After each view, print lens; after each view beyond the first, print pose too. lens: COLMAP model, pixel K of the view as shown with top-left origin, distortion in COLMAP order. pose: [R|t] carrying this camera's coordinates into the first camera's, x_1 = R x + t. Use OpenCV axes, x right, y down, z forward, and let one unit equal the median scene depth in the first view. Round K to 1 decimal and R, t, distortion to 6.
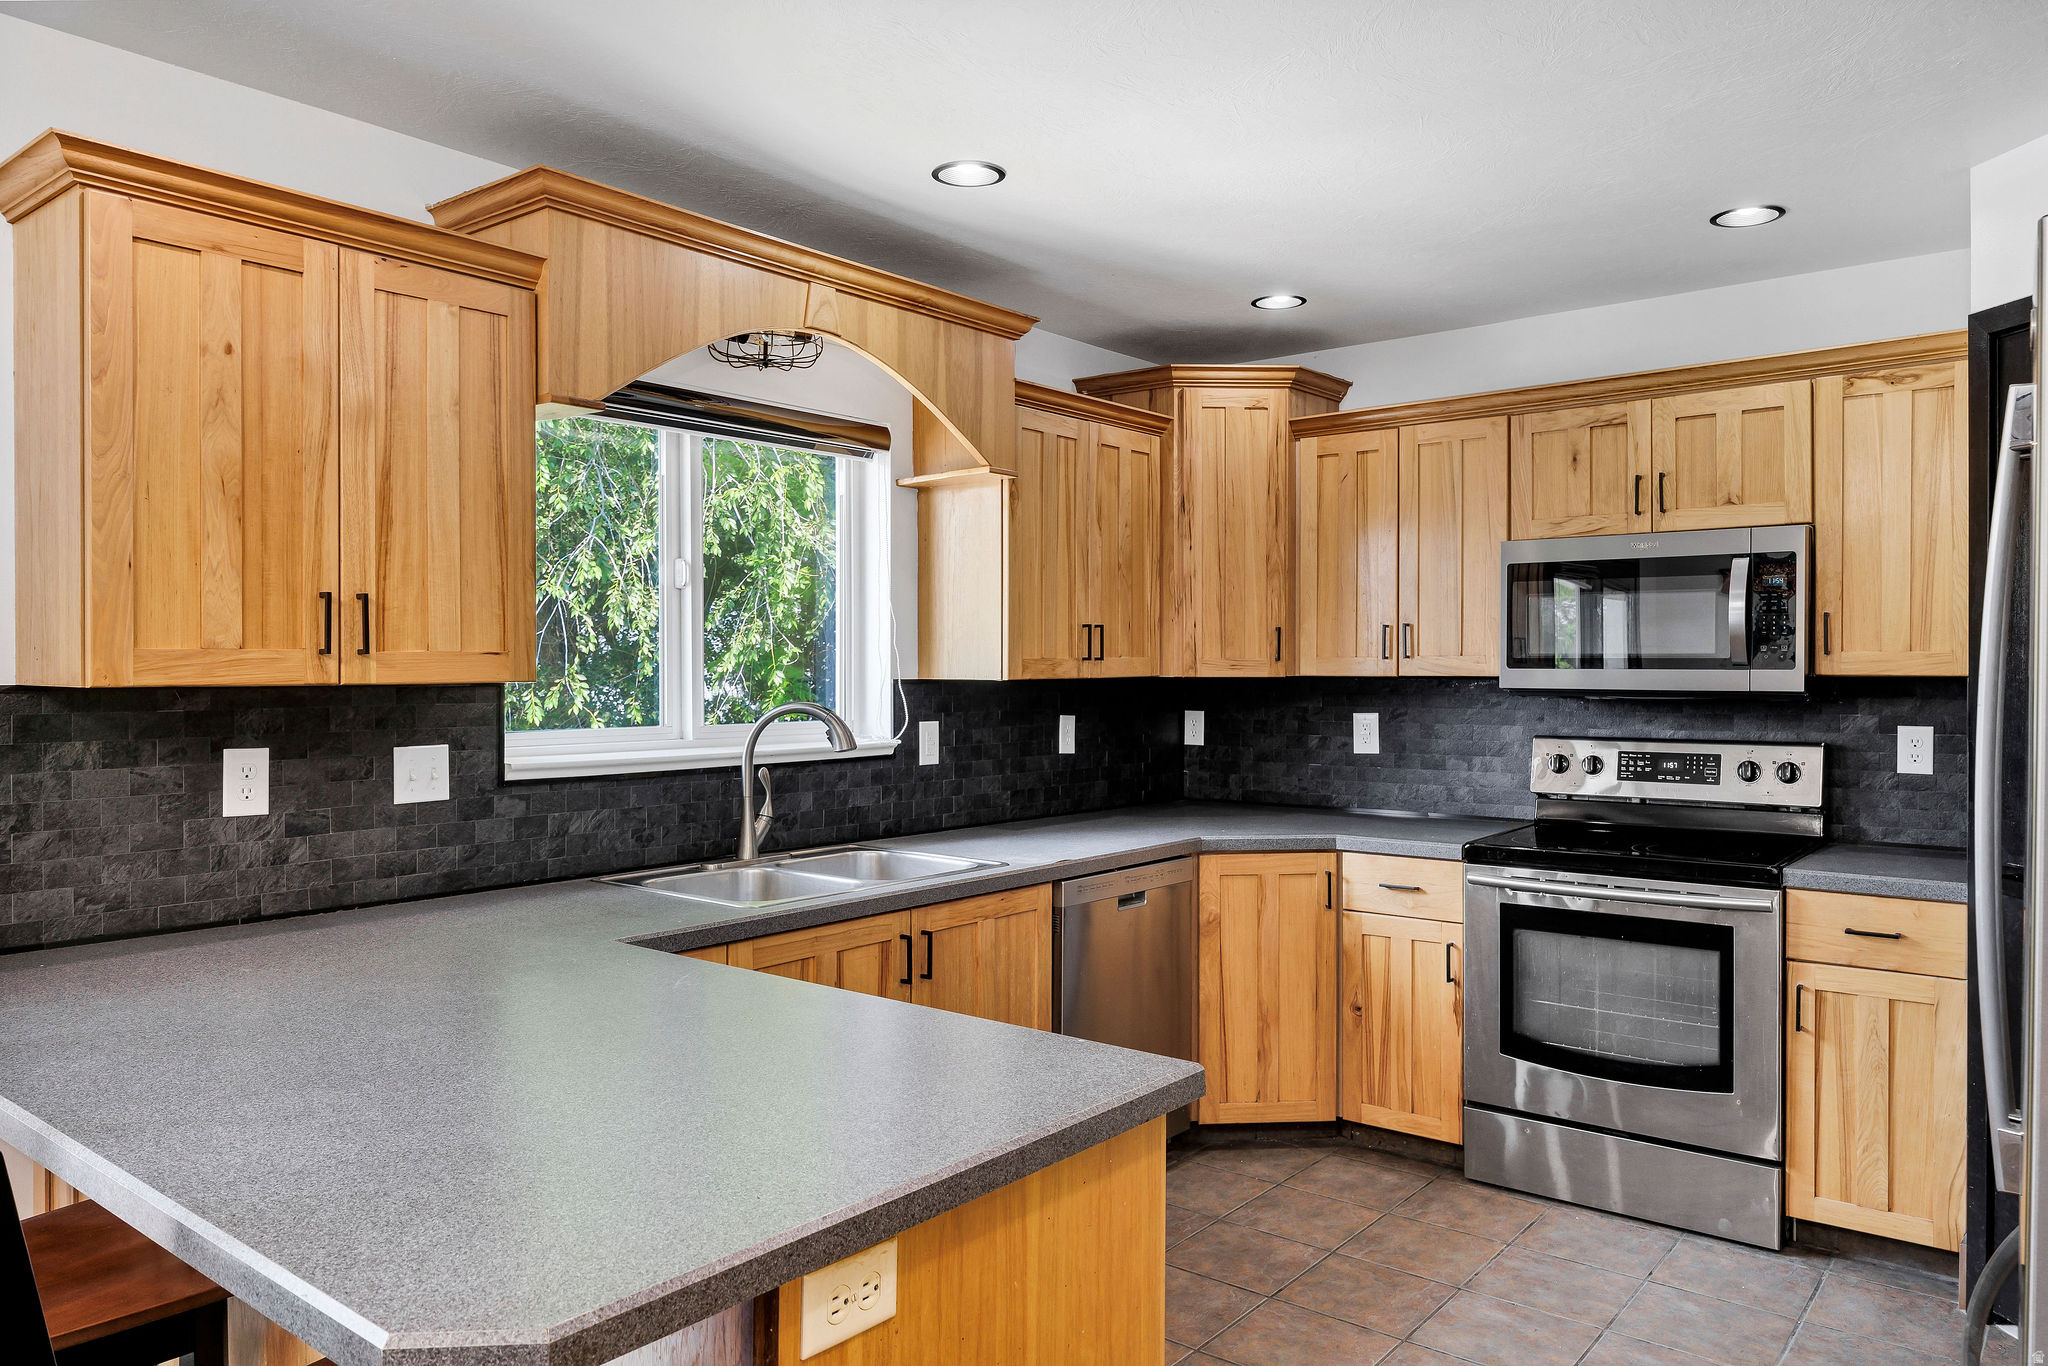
lens RADIAL K [[1404.4, 0, 1020.5], [0, 1404.4, 675.8], [0, 0, 1]] dist [0.000491, -0.003923]
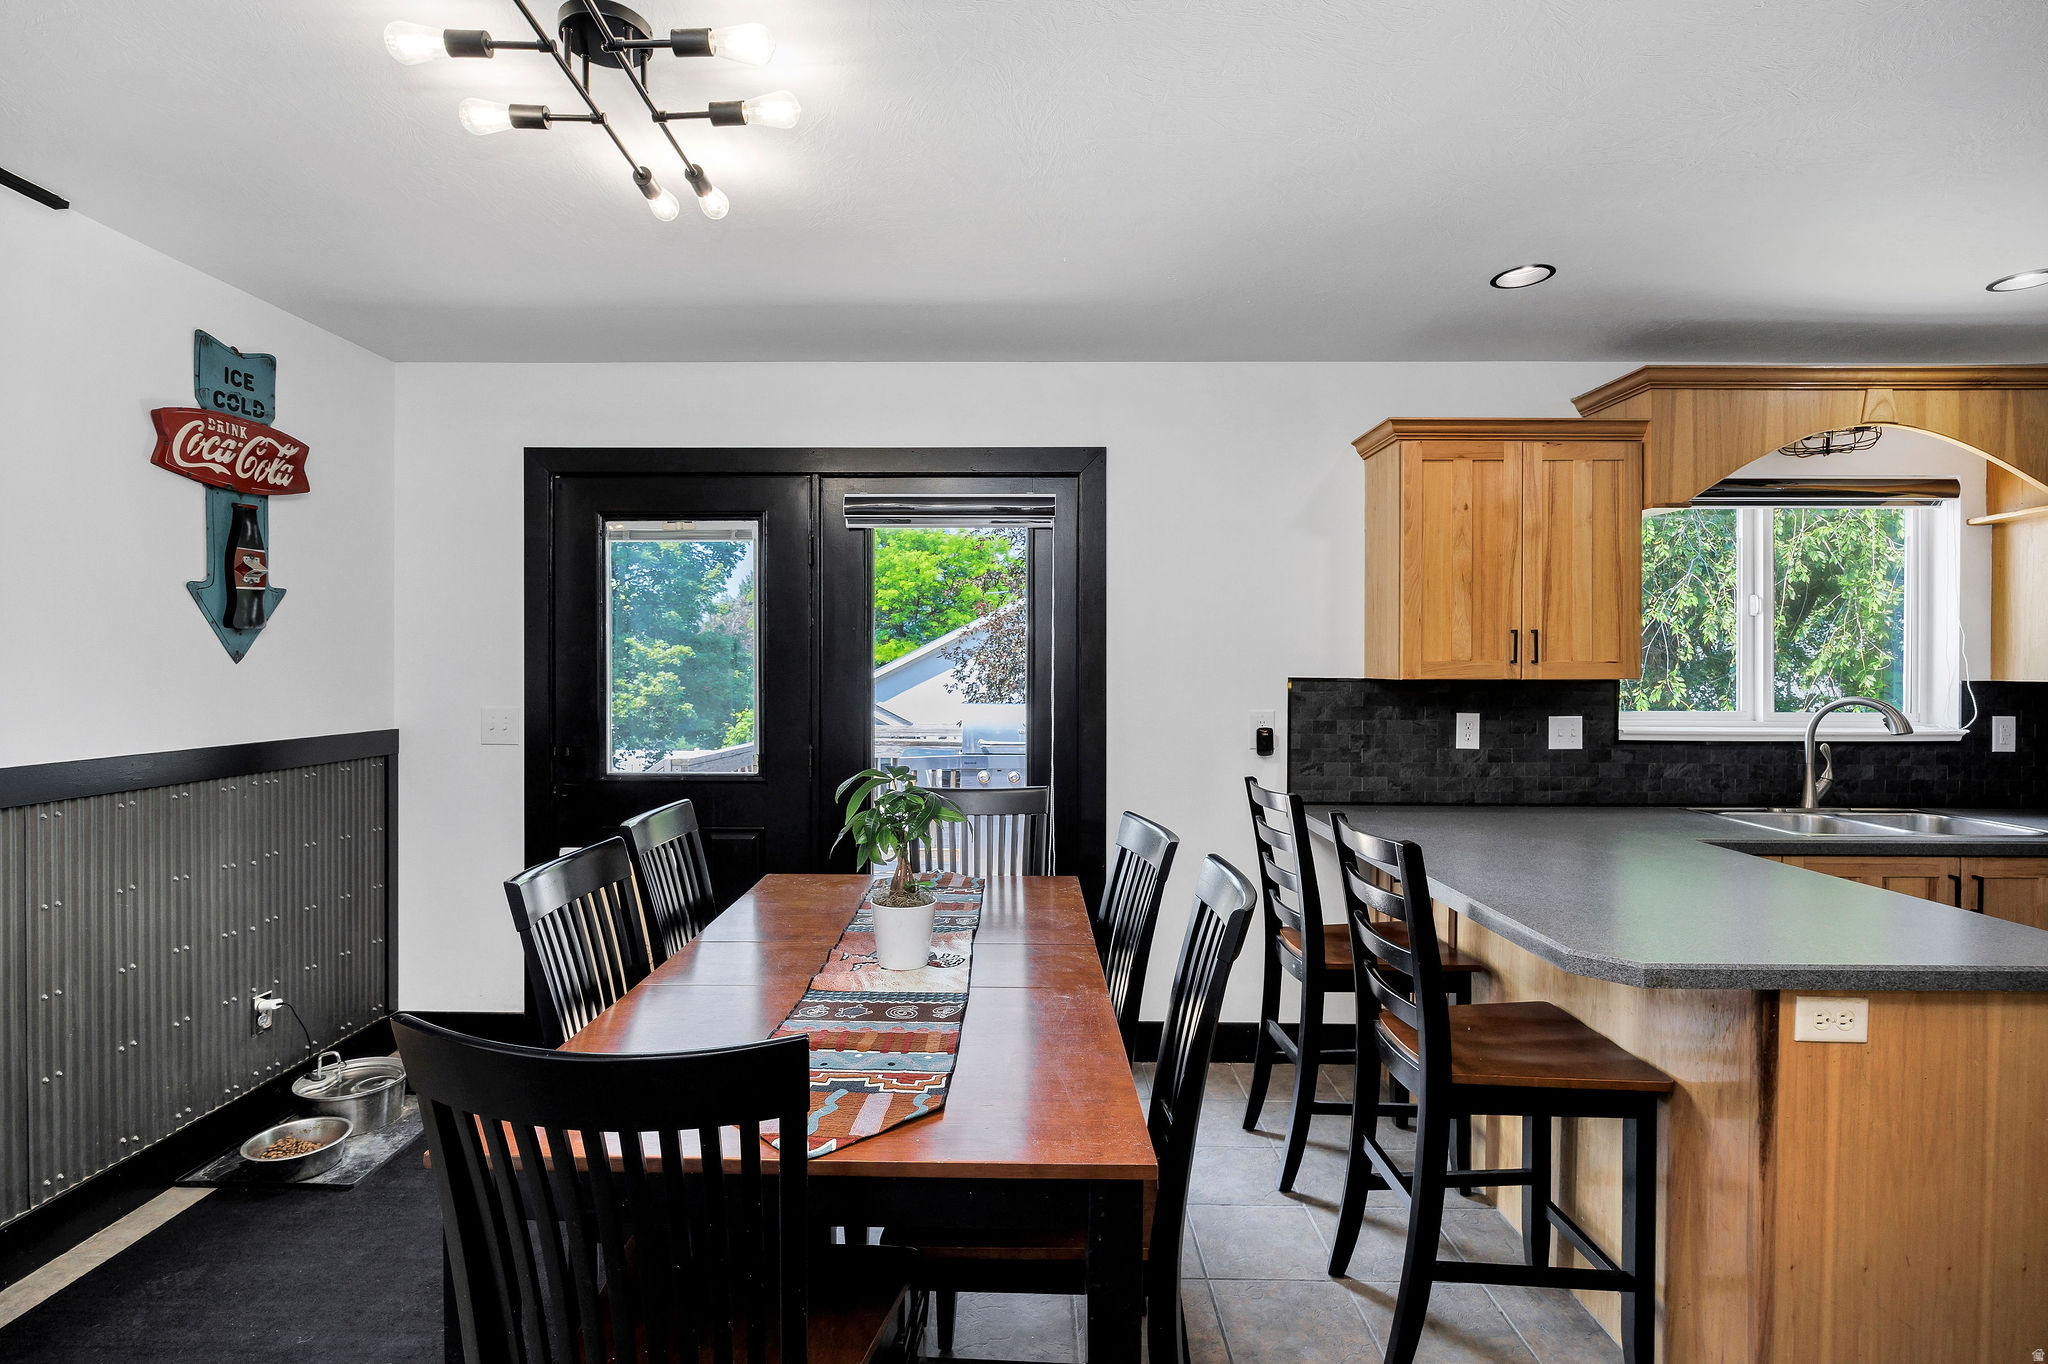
lens RADIAL K [[982.3, 0, 1017.0], [0, 982.3, 676.6], [0, 0, 1]] dist [-0.000964, -0.001142]
pose [[0.621512, 0.006634, -0.783376, 0.083448], [-0.007457, 0.999969, 0.002552, 0.003118], [0.783369, 0.004255, 0.621542, -0.235320]]
